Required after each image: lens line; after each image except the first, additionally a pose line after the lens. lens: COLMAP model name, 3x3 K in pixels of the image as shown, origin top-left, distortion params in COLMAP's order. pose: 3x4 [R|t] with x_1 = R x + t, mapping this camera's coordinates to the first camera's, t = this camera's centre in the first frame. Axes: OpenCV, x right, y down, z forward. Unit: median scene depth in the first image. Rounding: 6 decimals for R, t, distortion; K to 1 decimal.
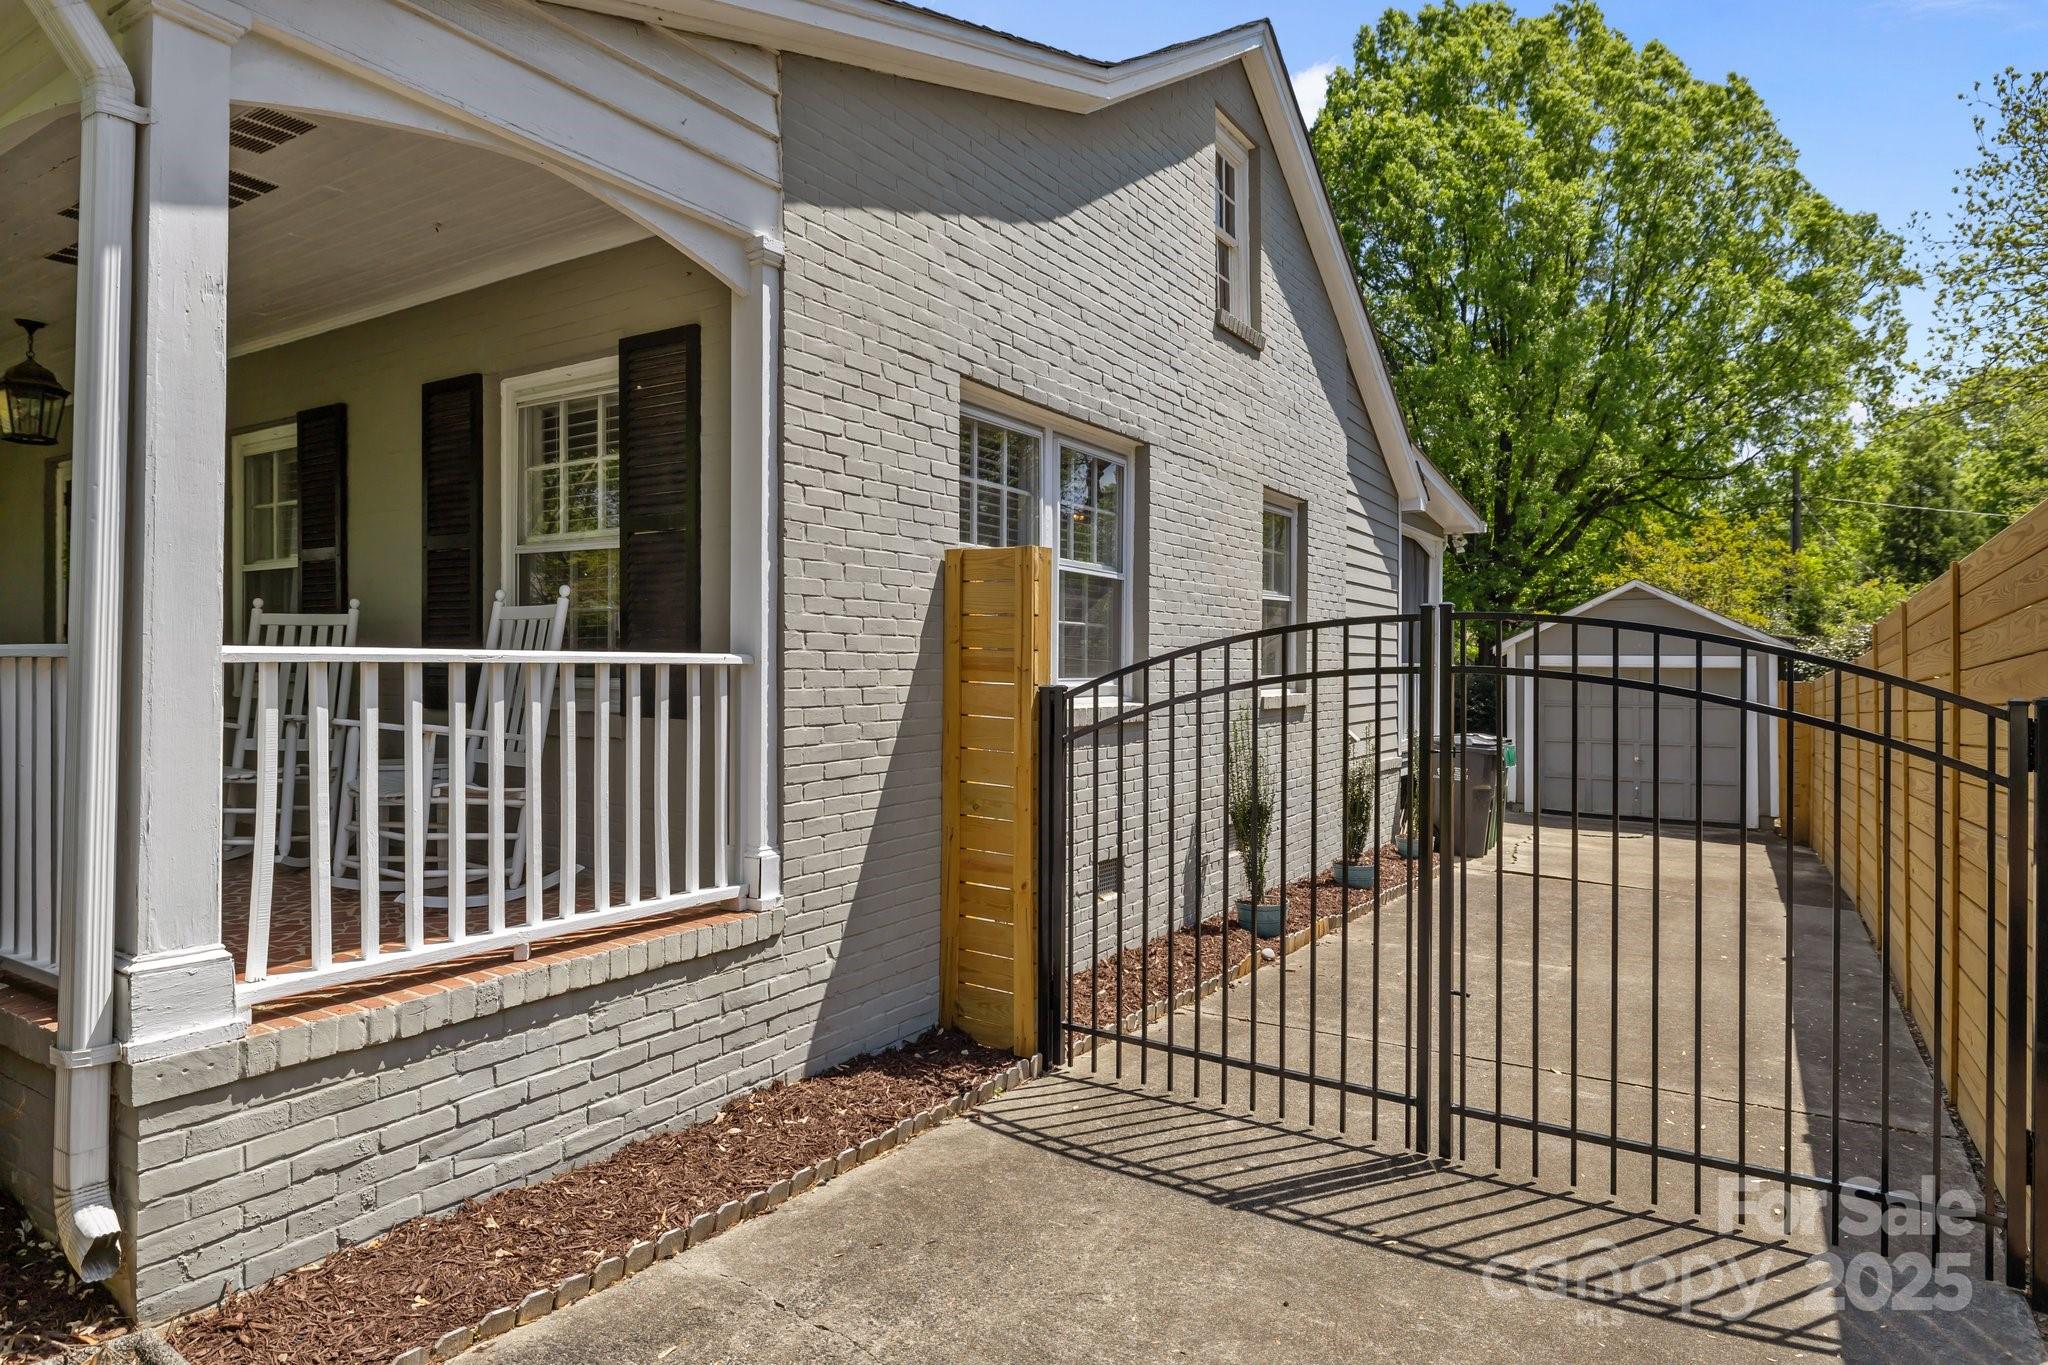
lens RADIAL K [[1147.7, 0, 1021.4], [0, 1147.7, 676.3], [0, 0, 1]] dist [-0.001274, -0.000854]
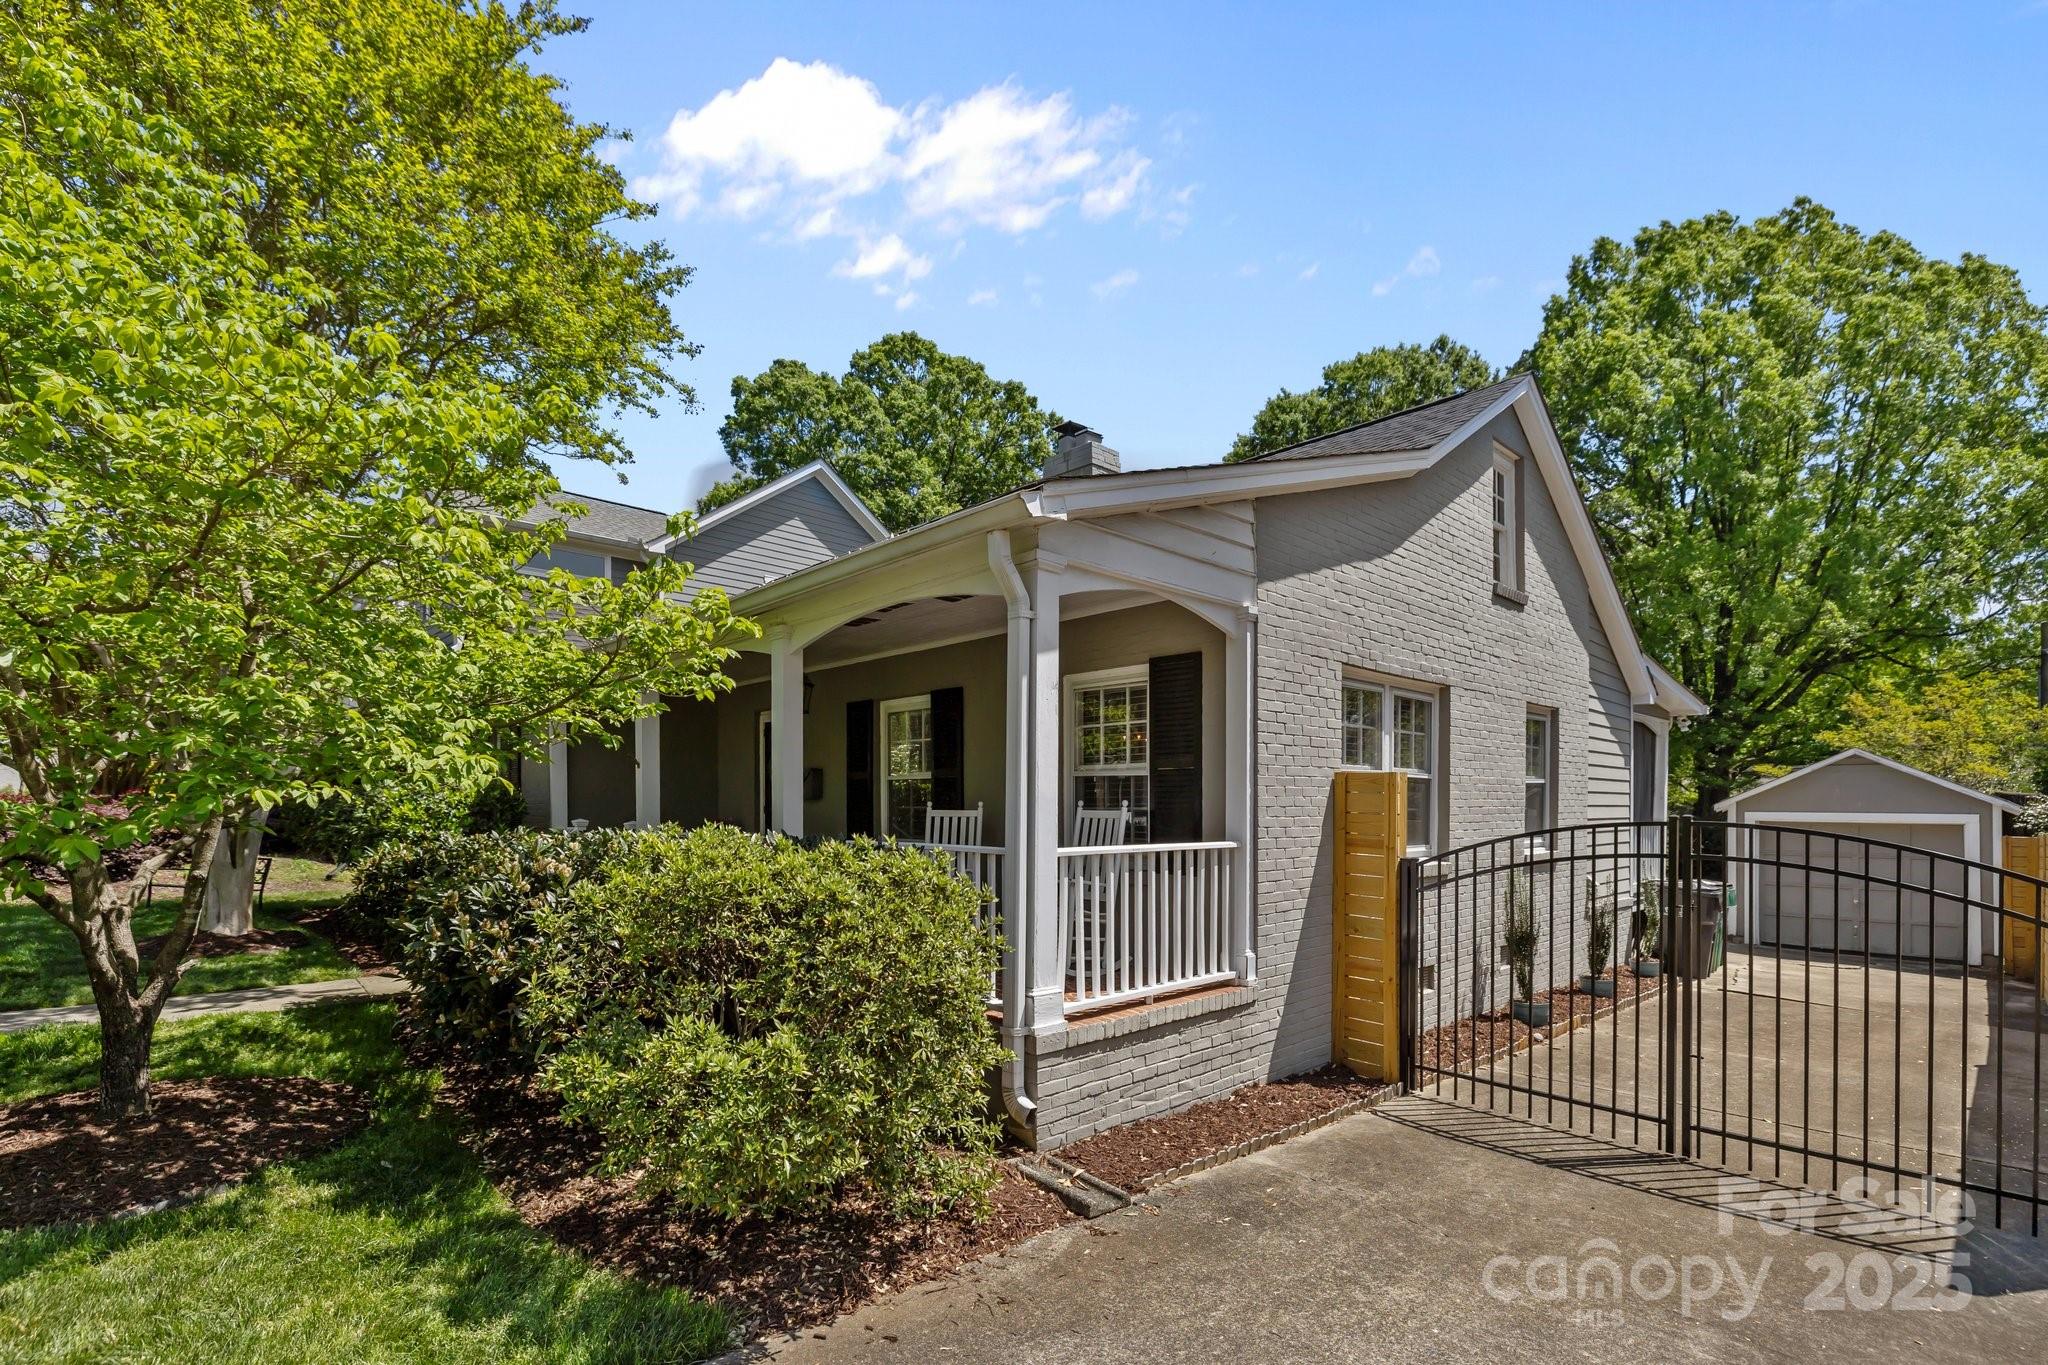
lens RADIAL K [[929.9, 0, 1029.9], [0, 929.9, 815.3], [0, 0, 1]] dist [-0.002532, -0.000042]
pose [[0.970530, 0.000072, -0.240979, -0.165309], [-0.000202, 1.000000, -0.000517, -0.047326], [0.240979, 0.000550, 0.970530, -0.382418]]
